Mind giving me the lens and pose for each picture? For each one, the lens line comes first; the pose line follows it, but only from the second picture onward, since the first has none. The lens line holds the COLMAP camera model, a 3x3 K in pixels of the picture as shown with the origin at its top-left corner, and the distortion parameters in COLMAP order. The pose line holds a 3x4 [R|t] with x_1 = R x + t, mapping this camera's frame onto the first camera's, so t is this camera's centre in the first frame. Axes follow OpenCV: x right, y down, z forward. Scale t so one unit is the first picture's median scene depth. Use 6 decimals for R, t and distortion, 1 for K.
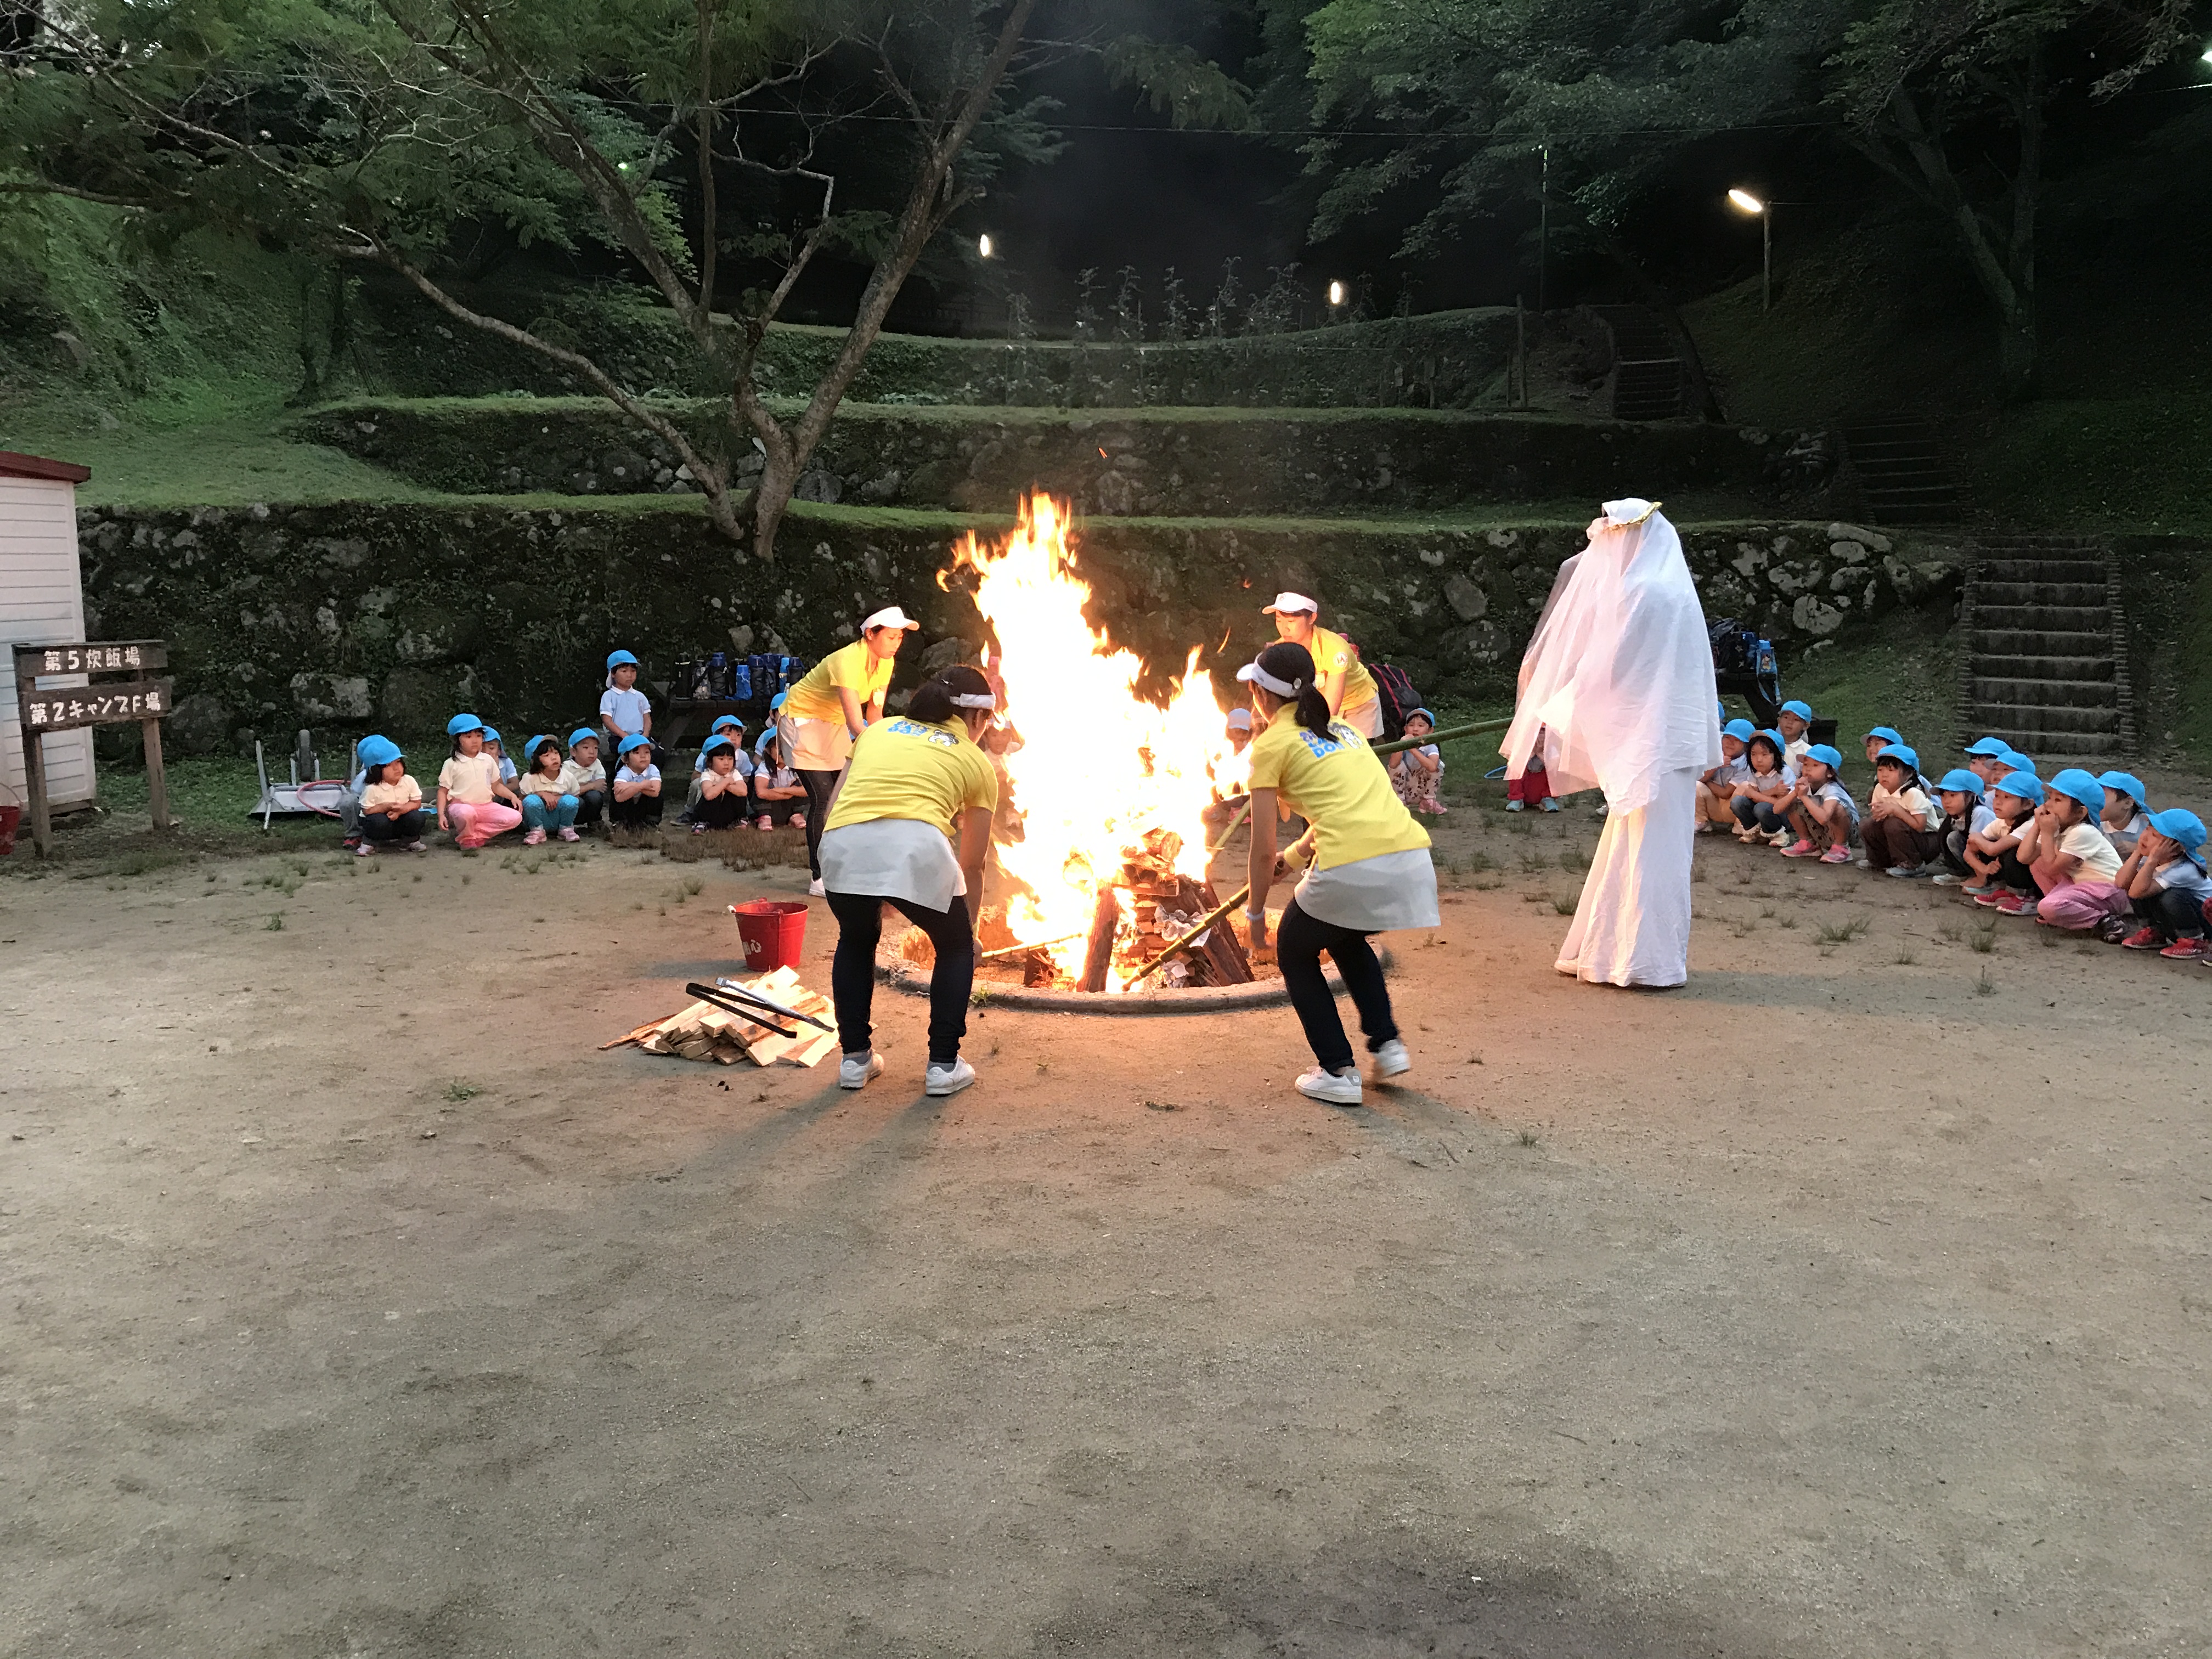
lens RADIAL K [[1764.0, 0, 1109.4], [0, 1764.0, 830.0], [0, 0, 1]] dist [-0.006169, -0.012074]
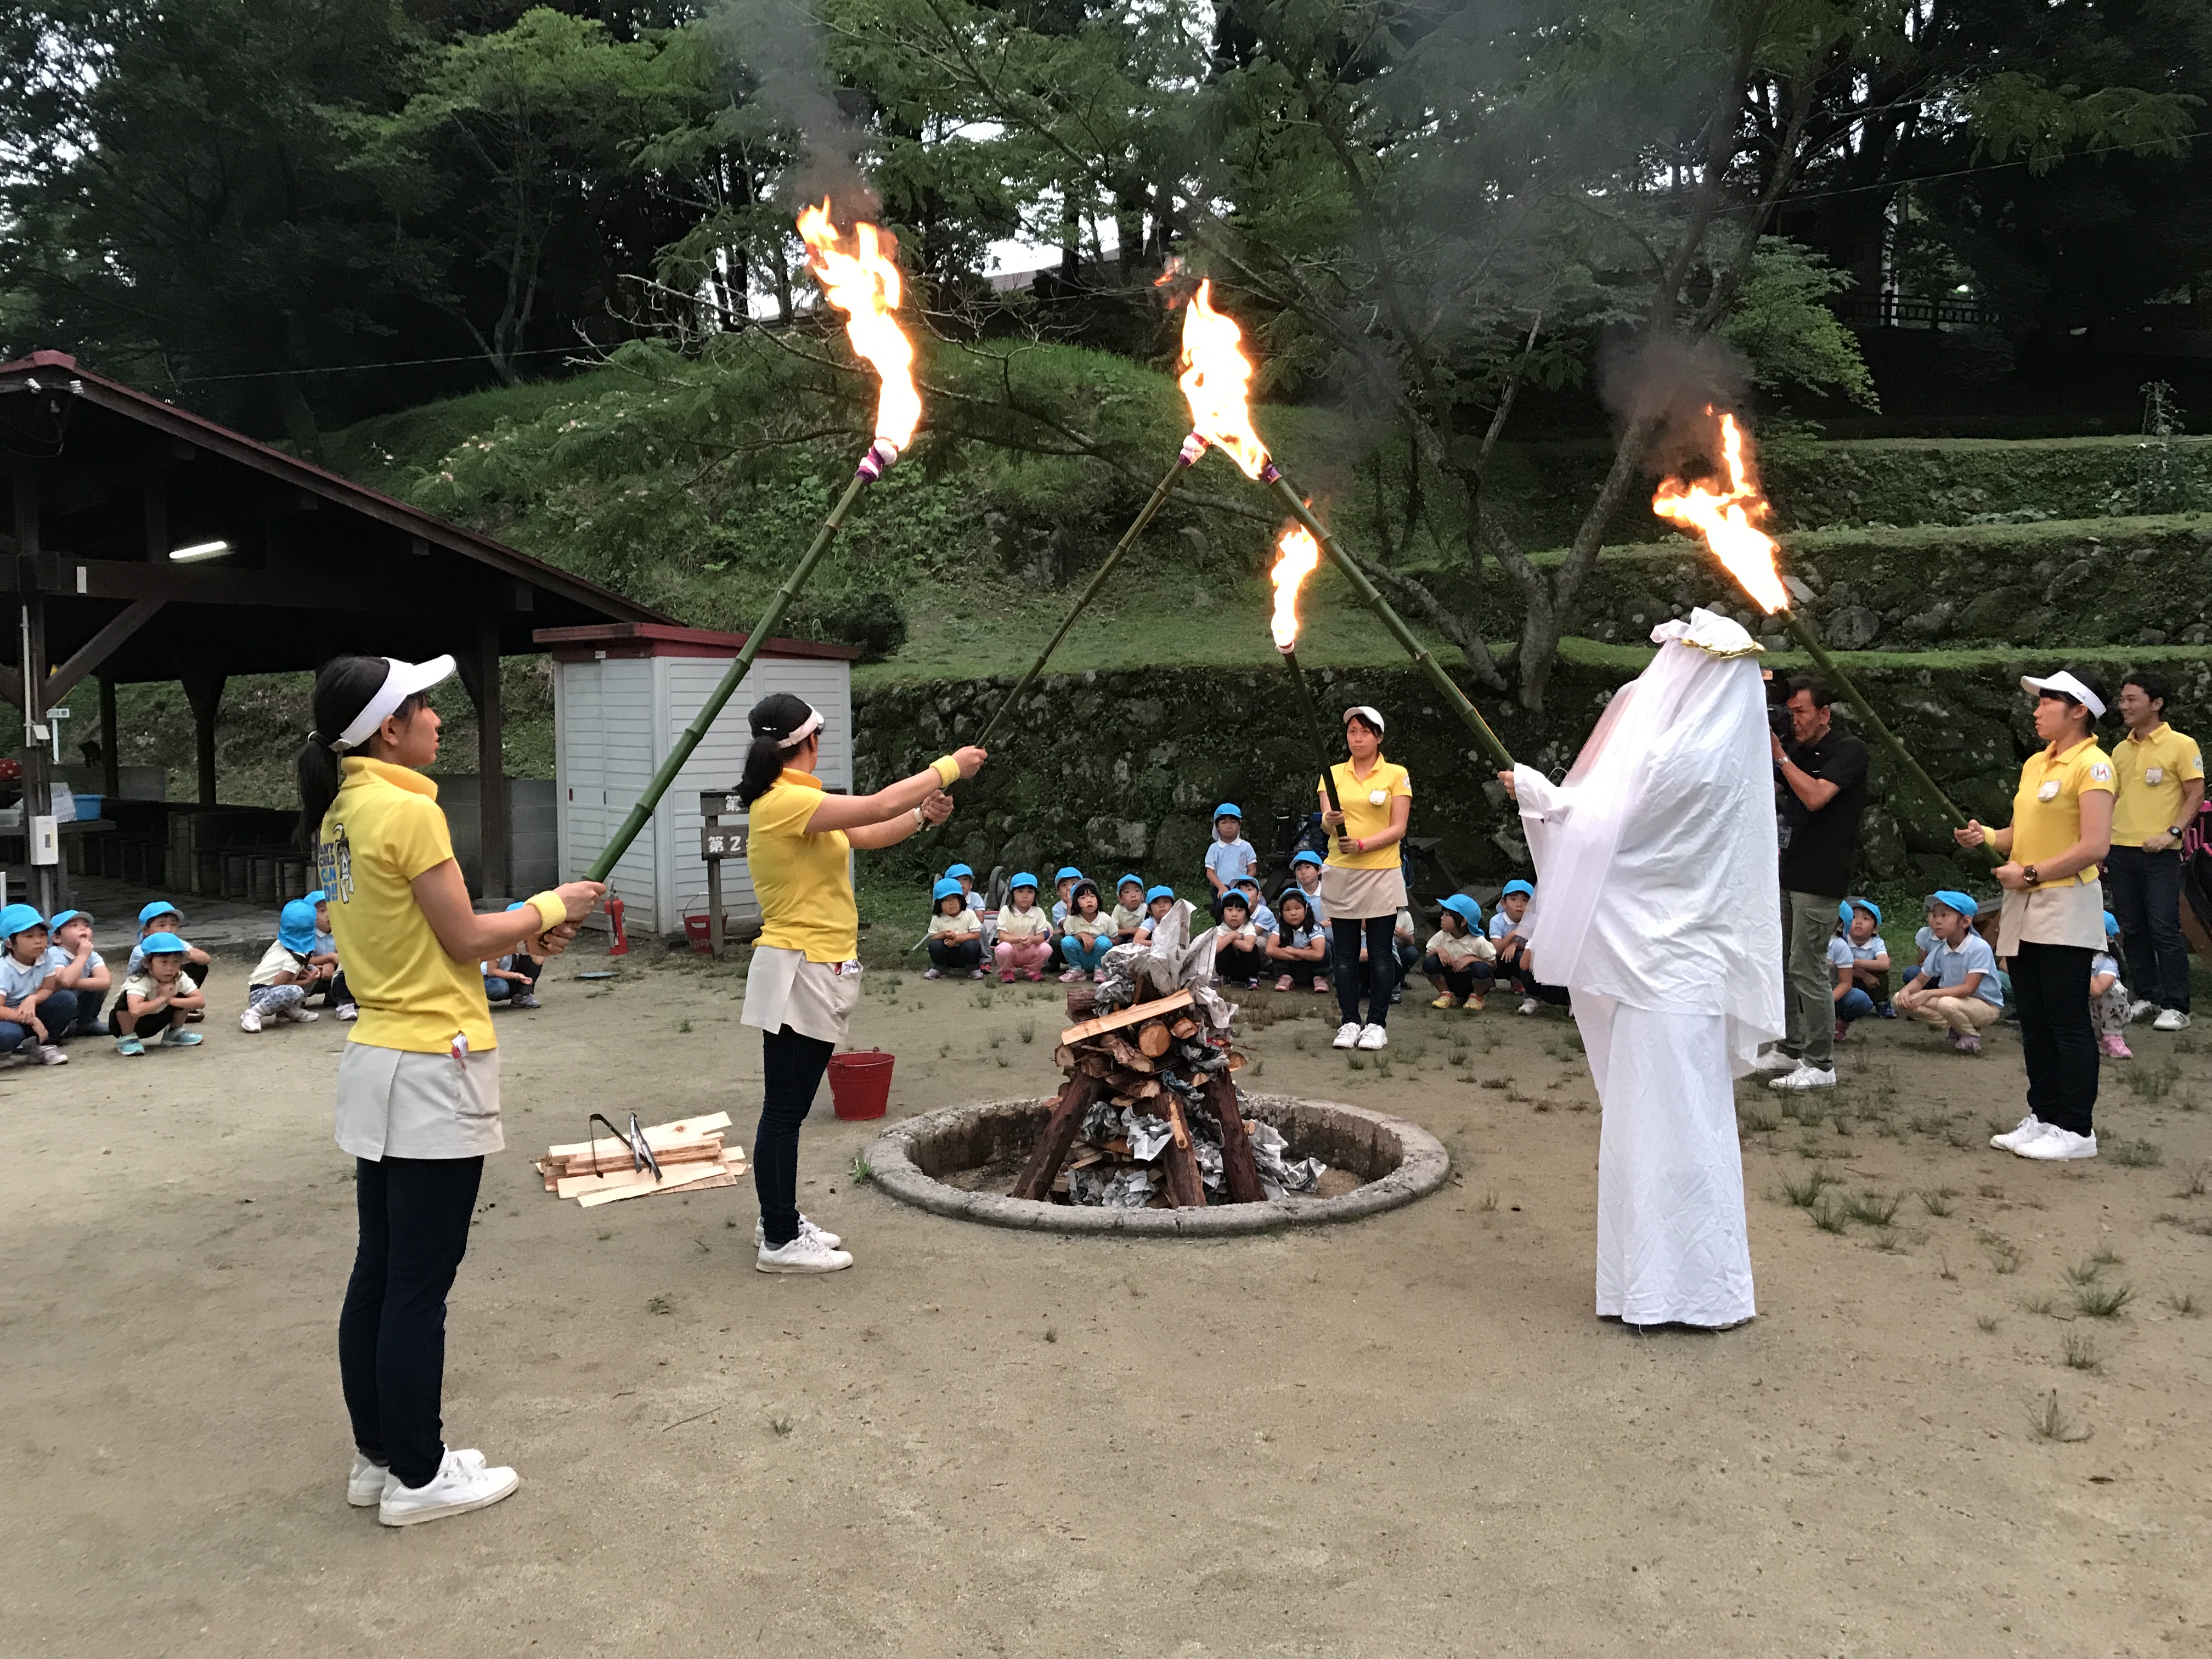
lens RADIAL K [[1764.0, 0, 1113.1], [0, 1764.0, 831.8], [0, 0, 1]] dist [-0.006169, -0.012074]
pose [[0.727741, 0.031275, -0.685138, 0.323632], [-0.085835, 0.995259, -0.045741, -0.027599], [0.680460, 0.092096, 0.726975, 0.174136]]
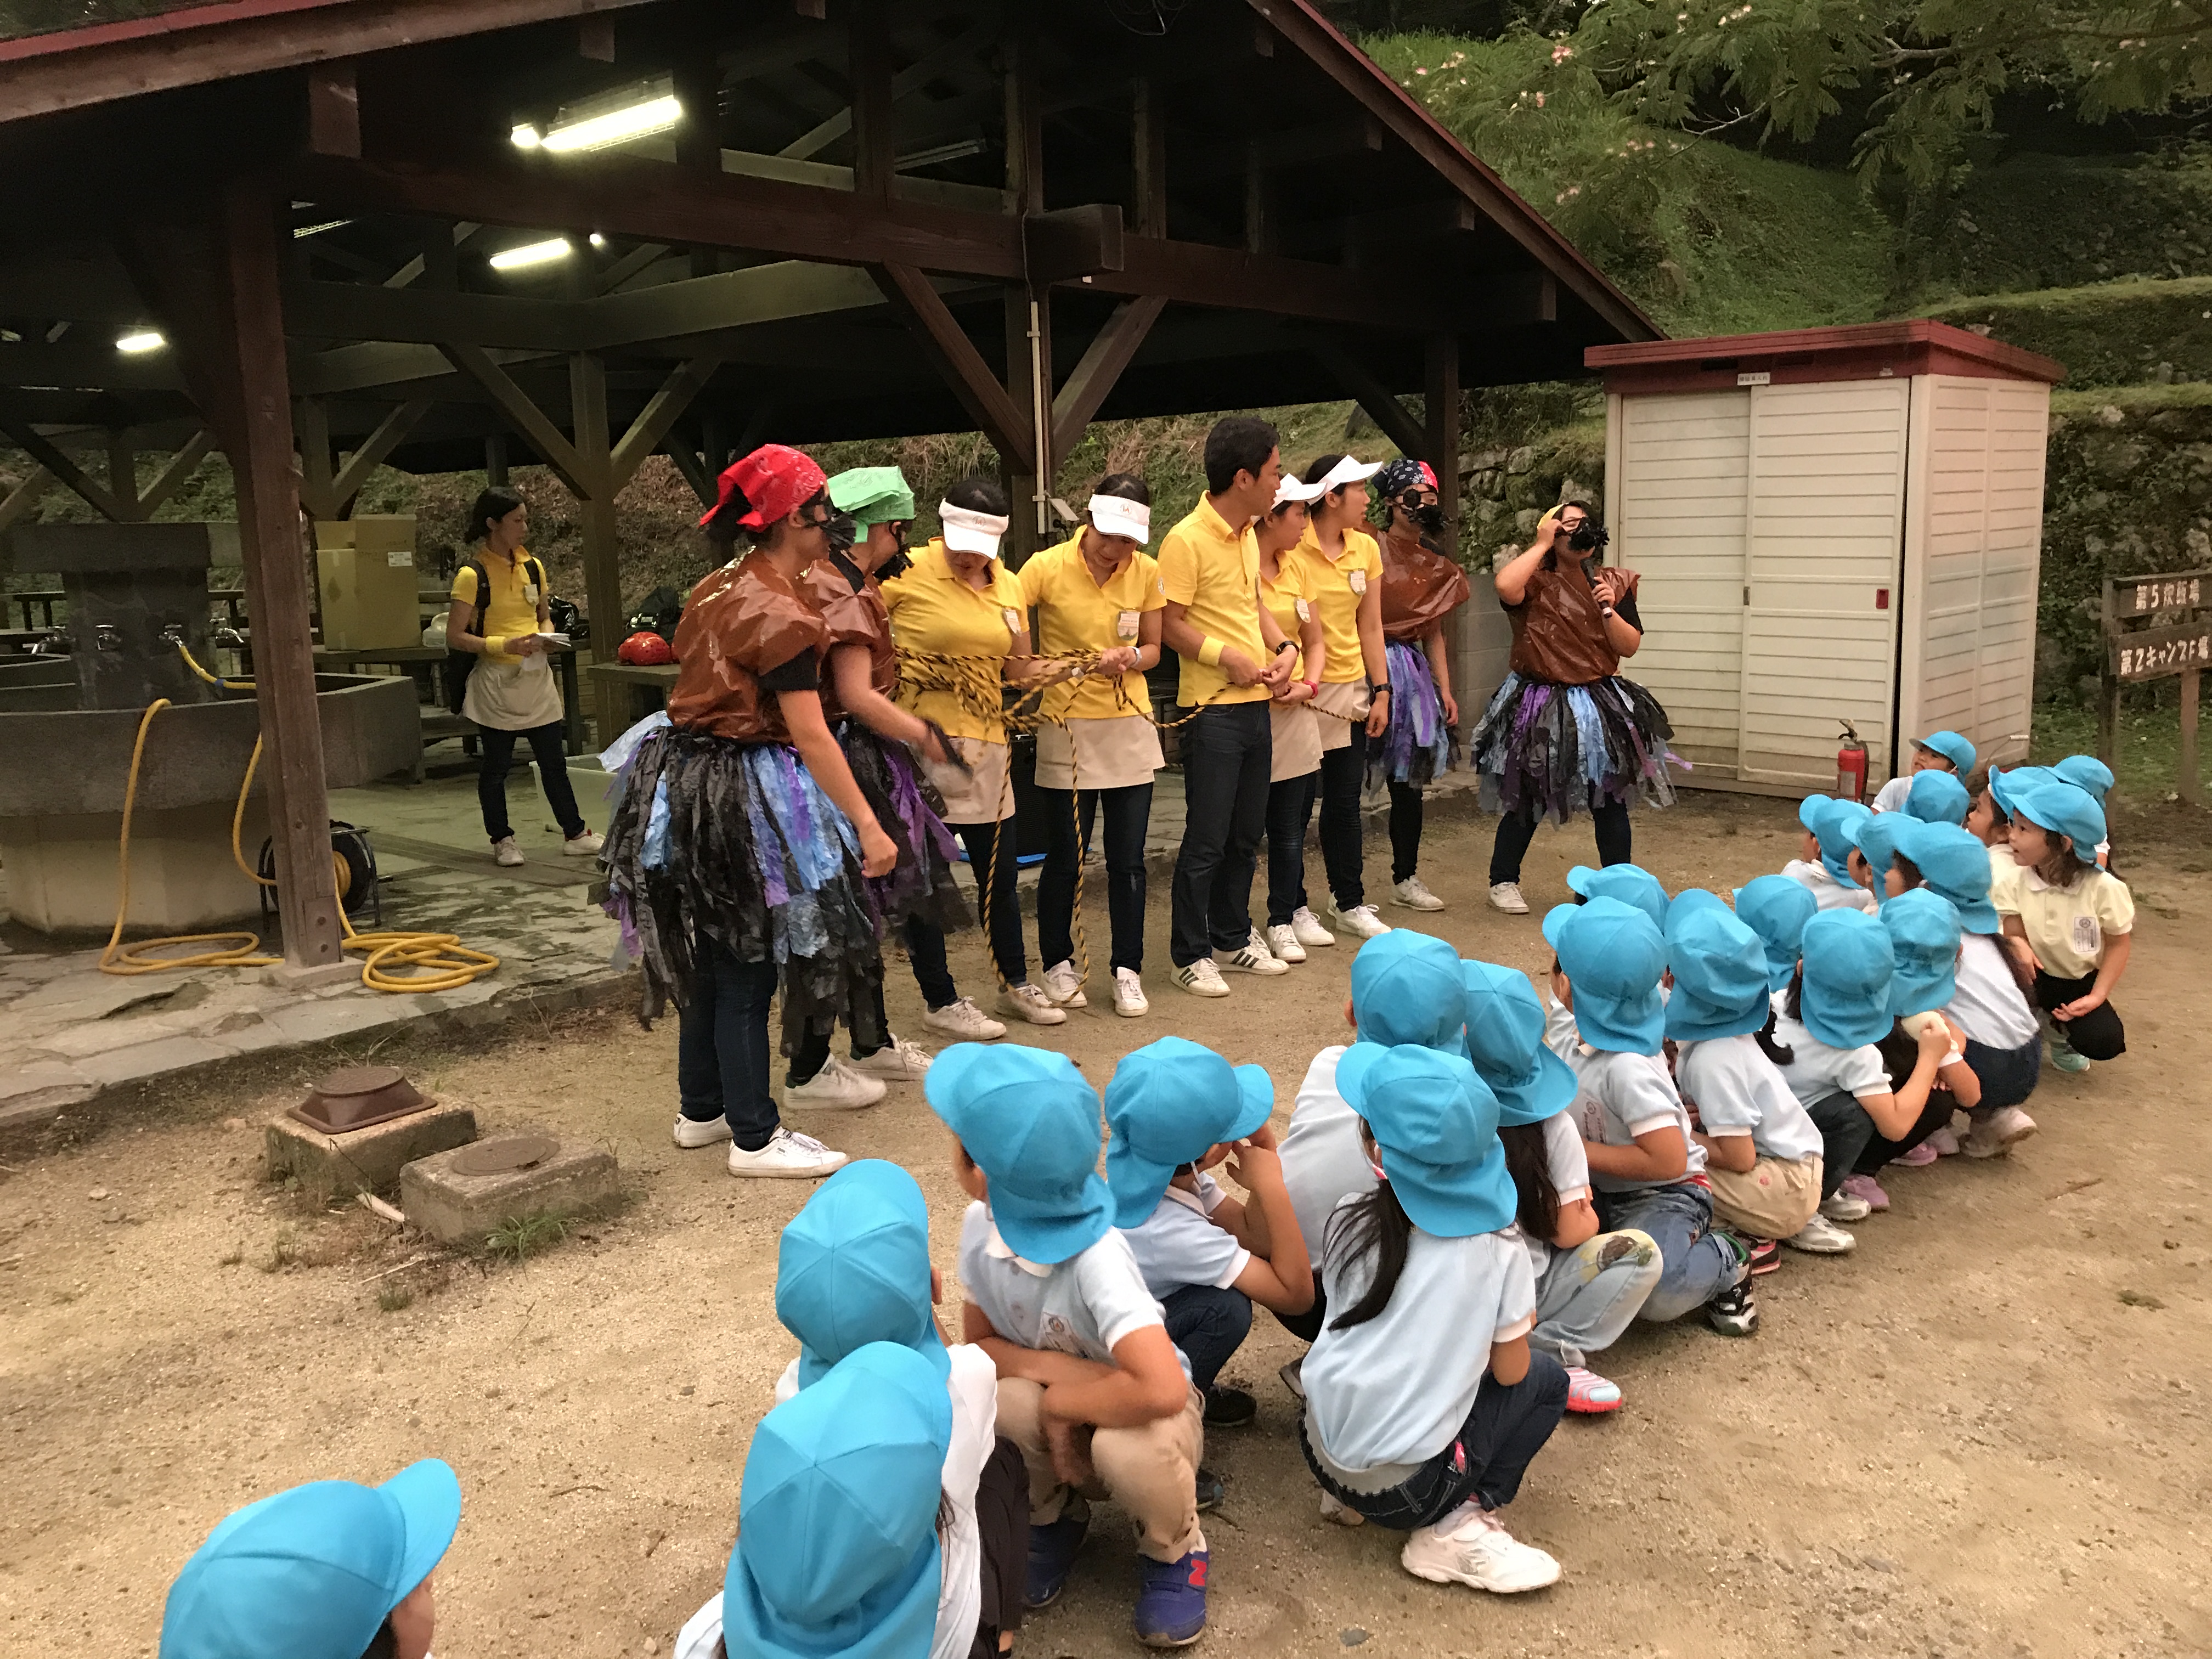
lens RADIAL K [[1764.0, 0, 1098.1], [0, 1764.0, 825.5], [0, 0, 1]] dist [-0.006169, -0.012074]
pose [[0.764221, 0.081783, -0.639748, -0.297426], [-0.058202, 0.996626, 0.057879, -0.006973], [0.642323, -0.006997, 0.766402, 0.047439]]
